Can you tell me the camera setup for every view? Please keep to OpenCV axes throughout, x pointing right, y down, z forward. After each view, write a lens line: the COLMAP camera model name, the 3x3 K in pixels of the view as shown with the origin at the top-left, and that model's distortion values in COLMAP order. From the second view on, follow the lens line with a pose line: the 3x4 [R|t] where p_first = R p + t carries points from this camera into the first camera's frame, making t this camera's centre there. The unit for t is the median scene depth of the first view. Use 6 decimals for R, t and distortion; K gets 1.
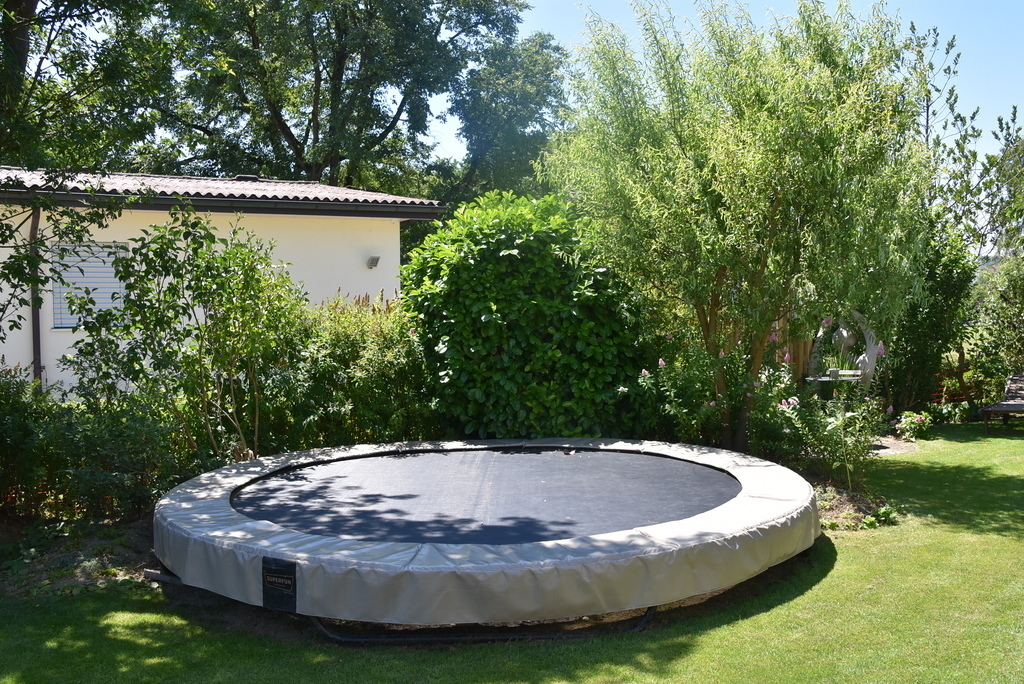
lens RADIAL K [[1021.6, 0, 512.0], [0, 1021.6, 311.9], [0, 0, 1]] dist [-0.124964, 0.340162]
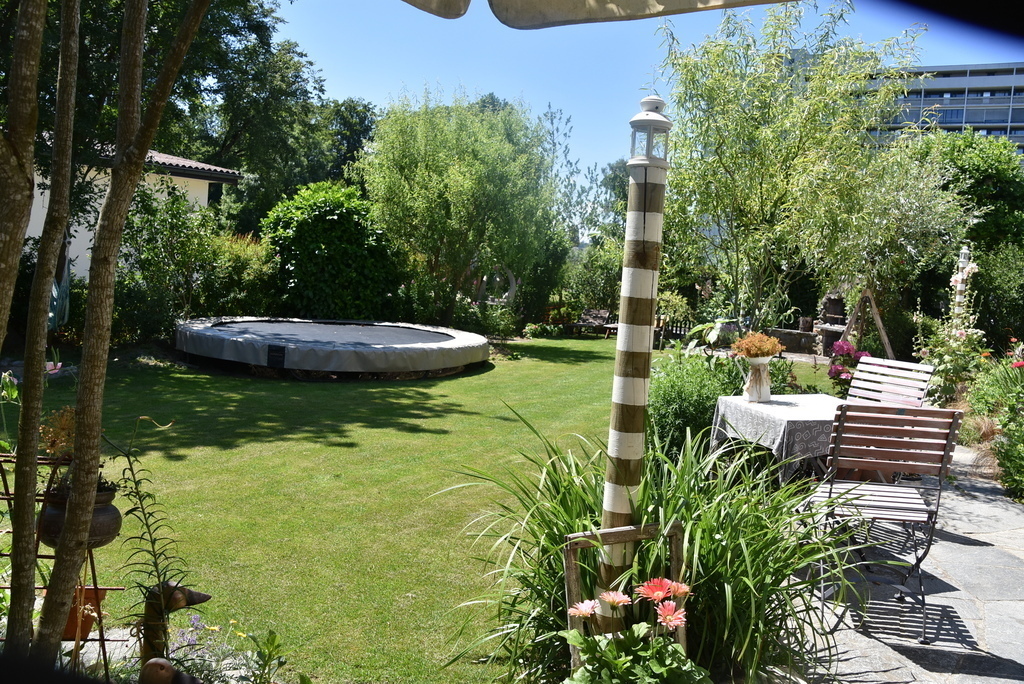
lens RADIAL K [[791.9, 0, 512.0], [0, 791.9, 342.0], [0, 0, 1]] dist [-0.078393, 0.000194]
pose [[0.938501, 0.044732, 0.342367, -0.170113], [-0.078121, 0.993369, 0.084357, 0.019030], [-0.336323, -0.105915, 0.935772, -0.448683]]
